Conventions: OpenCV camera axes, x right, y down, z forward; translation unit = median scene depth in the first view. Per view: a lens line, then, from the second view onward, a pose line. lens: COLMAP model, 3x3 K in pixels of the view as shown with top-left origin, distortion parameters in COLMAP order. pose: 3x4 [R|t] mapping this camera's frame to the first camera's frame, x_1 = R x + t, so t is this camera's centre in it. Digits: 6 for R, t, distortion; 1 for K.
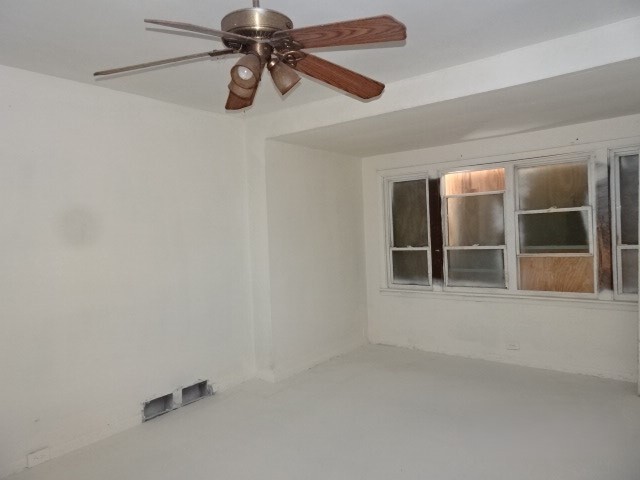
lens RADIAL K [[452.6, 0, 321.7], [0, 452.6, 238.9], [0, 0, 1]] dist [0.004942, 0.000842]
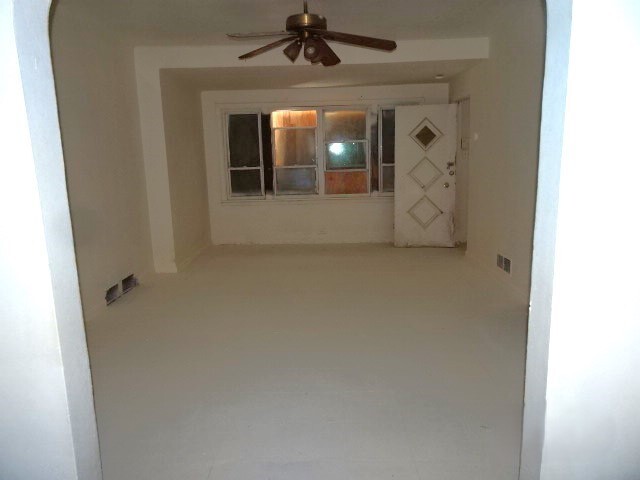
lens RADIAL K [[452.6, 0, 321.7], [0, 452.6, 238.9], [0, 0, 1]] dist [0.004942, 0.000842]
pose [[0.801374, -0.087857, 0.591677, -0.466824], [0.003069, 0.989746, 0.142809, 0.041867], [-0.598156, -0.112628, 0.793426, -0.203353]]
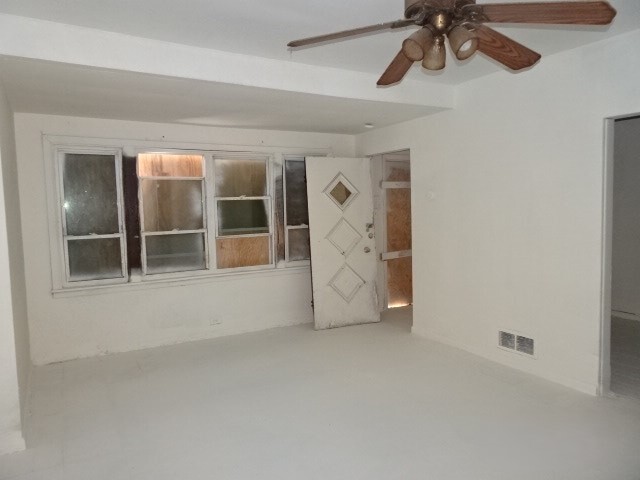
lens RADIAL K [[452.6, 0, 321.7], [0, 452.6, 238.9], [0, 0, 1]] dist [0.004942, 0.000842]
pose [[0.378056, -0.031543, 0.925245, -0.470113], [0.024362, 0.999412, 0.024117, 0.018201], [-0.925462, 0.013423, 0.378603, 0.336826]]
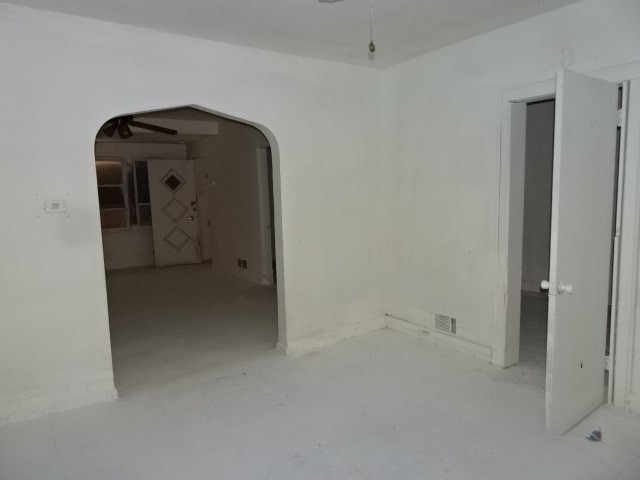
lens RADIAL K [[452.6, 0, 321.7], [0, 452.6, 238.9], [0, 0, 1]] dist [0.004942, 0.000842]
pose [[0.294510, -0.073567, 0.952812, -0.960904], [0.031649, 0.997236, 0.067214, 0.054464], [-0.955124, 0.010360, 0.296025, -0.385132]]
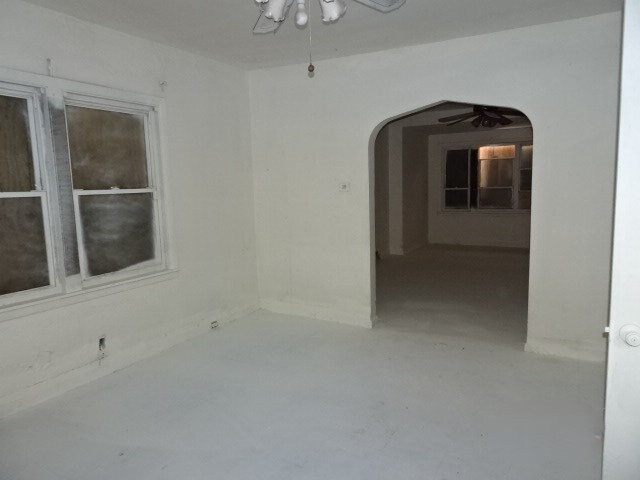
lens RADIAL K [[452.6, 0, 321.7], [0, 452.6, 238.9], [0, 0, 1]] dist [0.004942, 0.000842]
pose [[0.988968, -0.002422, 0.148108, -0.666583], [-0.012238, 0.995113, 0.097986, 0.056208], [-0.147621, -0.098718, 0.984105, -0.774142]]
